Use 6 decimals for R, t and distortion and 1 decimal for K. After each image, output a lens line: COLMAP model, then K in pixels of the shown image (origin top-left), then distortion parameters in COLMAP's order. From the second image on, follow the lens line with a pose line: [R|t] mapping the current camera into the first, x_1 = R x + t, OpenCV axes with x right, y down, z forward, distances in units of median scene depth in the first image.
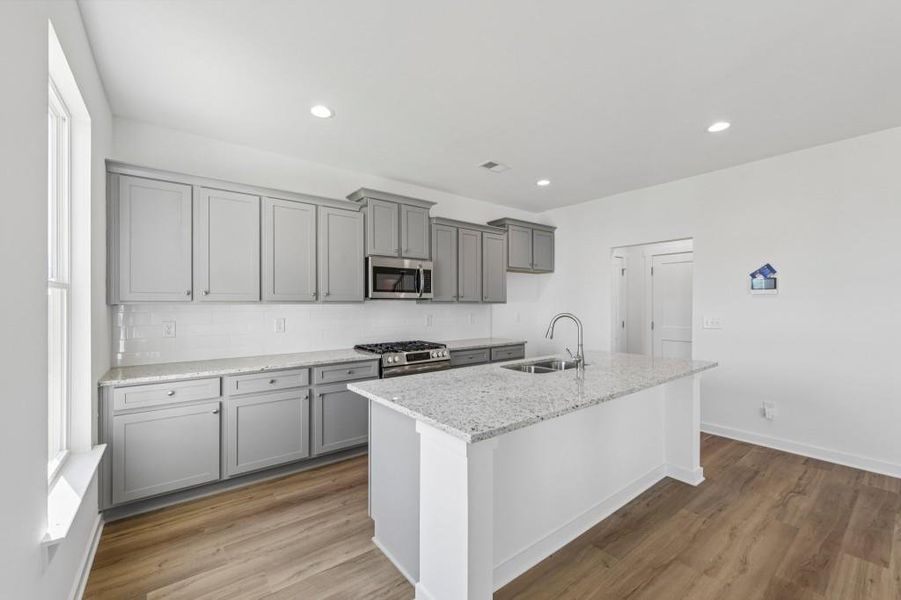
lens RADIAL K [[369.6, 0, 450.1], [0, 369.6, 304.3], [0, 0, 1]] dist [-0.004826, 0.000177]
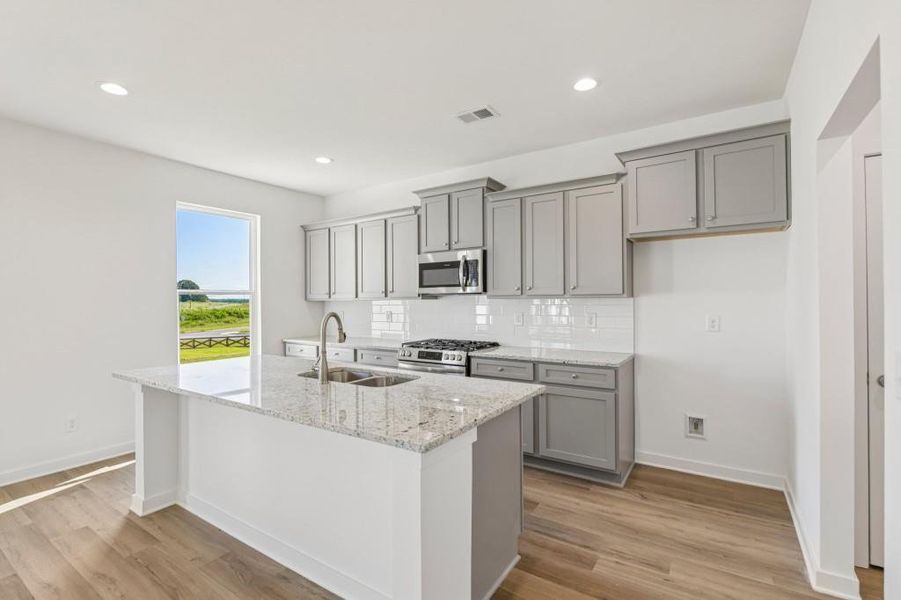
lens RADIAL K [[412.7, 0, 446.9], [0, 412.7, 300.4], [0, 0, 1]] dist [-0.009025, -0.000485]
pose [[0.317494, 0.000038, -0.948260, 0.920243], [0.008590, 0.999959, 0.002916, -0.001567], [0.948221, -0.009071, 0.317481, 0.700697]]
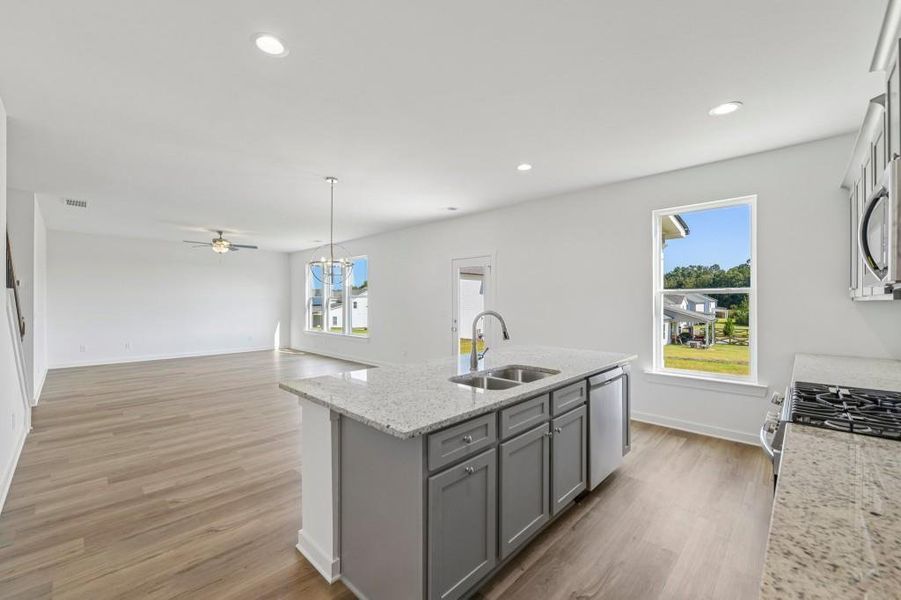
lens RADIAL K [[369.6, 0, 450.1], [0, 369.6, 304.3], [0, 0, 1]] dist [-0.004826, 0.000177]
pose [[-0.989182, 0.002929, -0.146667, 0.398759], [0.001785, 0.999967, 0.007931, -0.000036], [0.146686, 0.007584, -0.989154, 1.394521]]
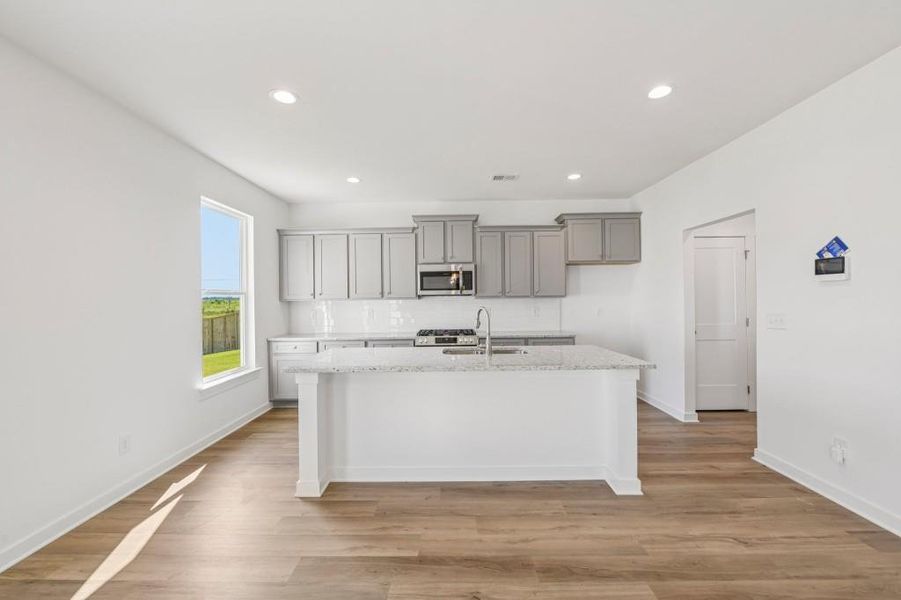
lens RADIAL K [[359.4, 0, 446.2], [0, 359.4, 299.7], [0, 0, 1]] dist [-0.007811, -0.000202]
pose [[0.781370, -0.006763, -0.624031, 0.688212], [0.010565, 0.999941, 0.002392, -0.002254], [0.623978, -0.008462, 0.781396, 0.026073]]
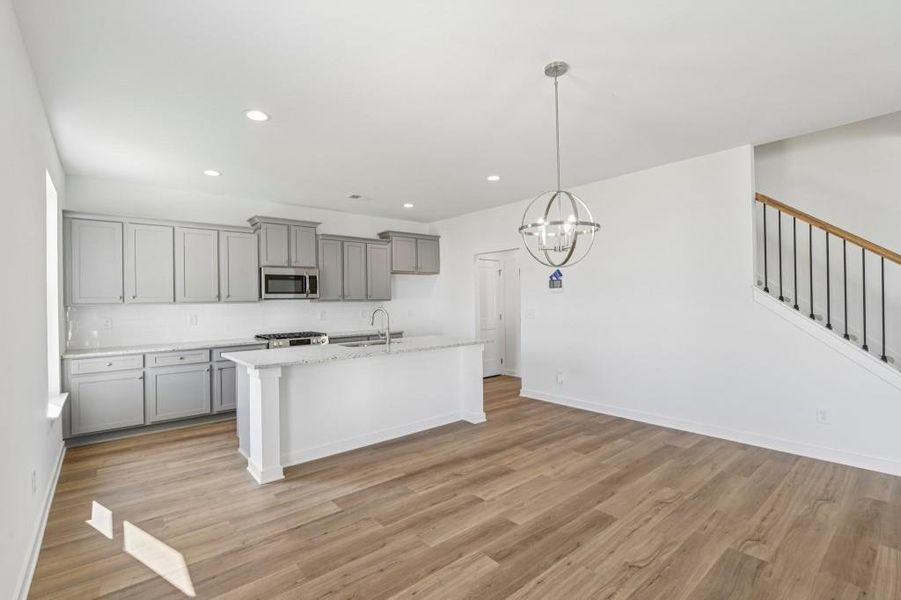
lens RADIAL K [[412.7, 0, 446.9], [0, 412.7, 300.4], [0, 0, 1]] dist [-0.009025, -0.000485]
pose [[0.999197, -0.014031, 0.037528, 0.383173], [0.014045, 0.999901, -0.000092, -0.001093], [-0.037523, 0.000619, 0.999296, -0.494509]]
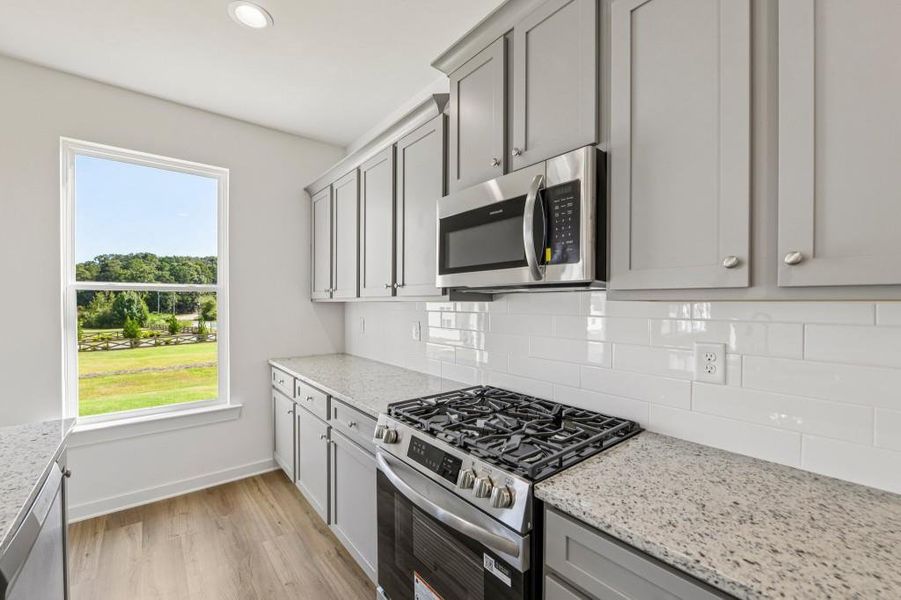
lens RADIAL K [[369.6, 0, 450.1], [0, 369.6, 304.3], [0, 0, 1]] dist [-0.004826, 0.000177]
pose [[0.025974, 0.006856, -0.999639, 0.248187], [-0.001546, 0.999976, 0.006818, -0.000150], [0.999661, 0.001368, 0.025984, 0.997309]]
